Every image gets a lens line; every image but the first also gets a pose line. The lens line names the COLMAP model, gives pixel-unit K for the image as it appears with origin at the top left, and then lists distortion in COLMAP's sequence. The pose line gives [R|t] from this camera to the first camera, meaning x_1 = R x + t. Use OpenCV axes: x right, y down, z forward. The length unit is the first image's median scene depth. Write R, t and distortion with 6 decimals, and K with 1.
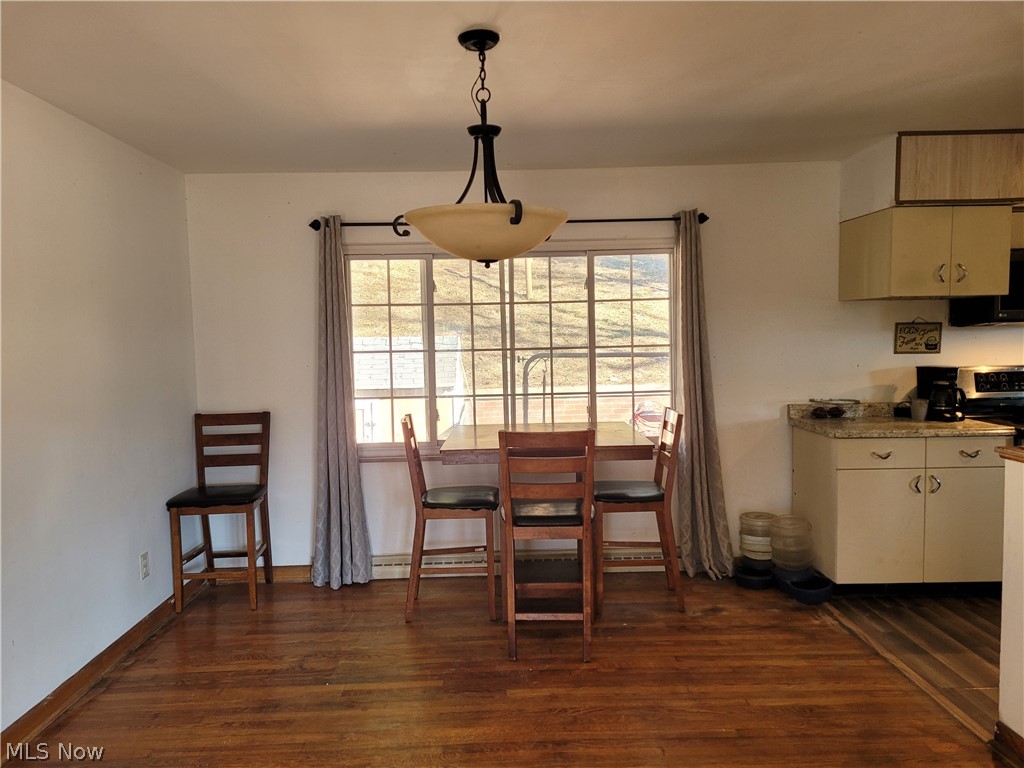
lens RADIAL K [[772.9, 0, 510.8], [0, 772.9, 389.5], [0, 0, 1]] dist [0.067801, -0.042277]
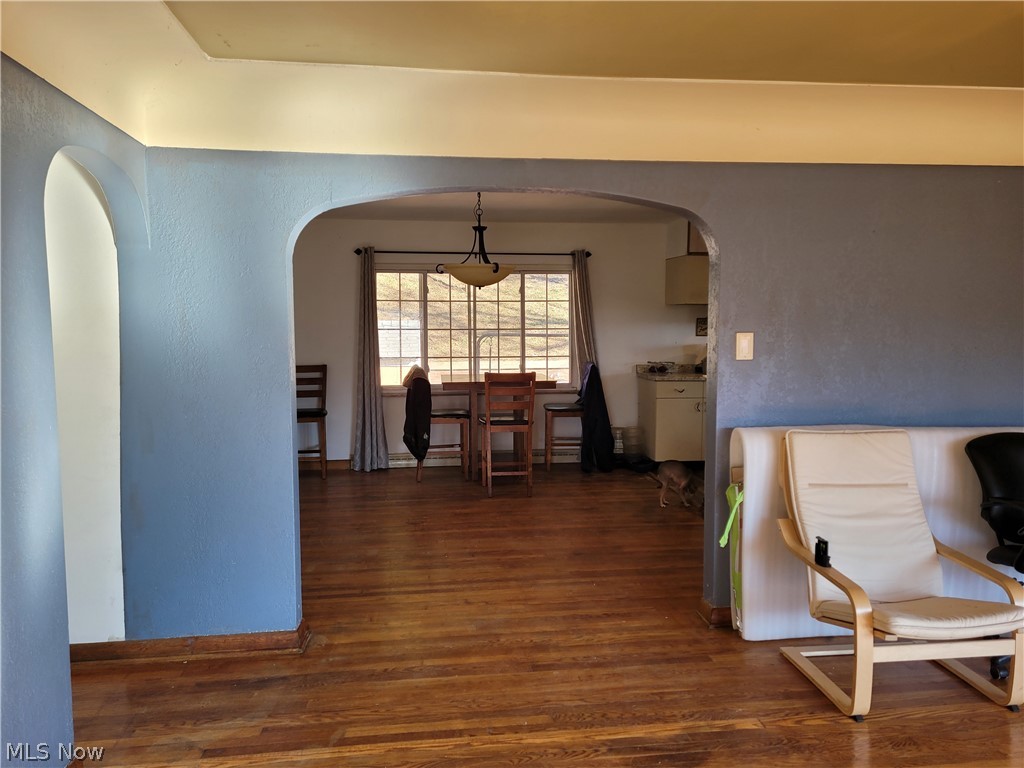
lens RADIAL K [[772.9, 0, 517.8], [0, 772.9, 382.9], [0, 0, 1]] dist [0.067801, -0.042277]
pose [[0.993831, 0.010727, 0.110382, -0.090033], [-0.011614, 0.999905, 0.007393, 0.049978], [-0.110292, -0.008629, 0.993862, -0.661684]]
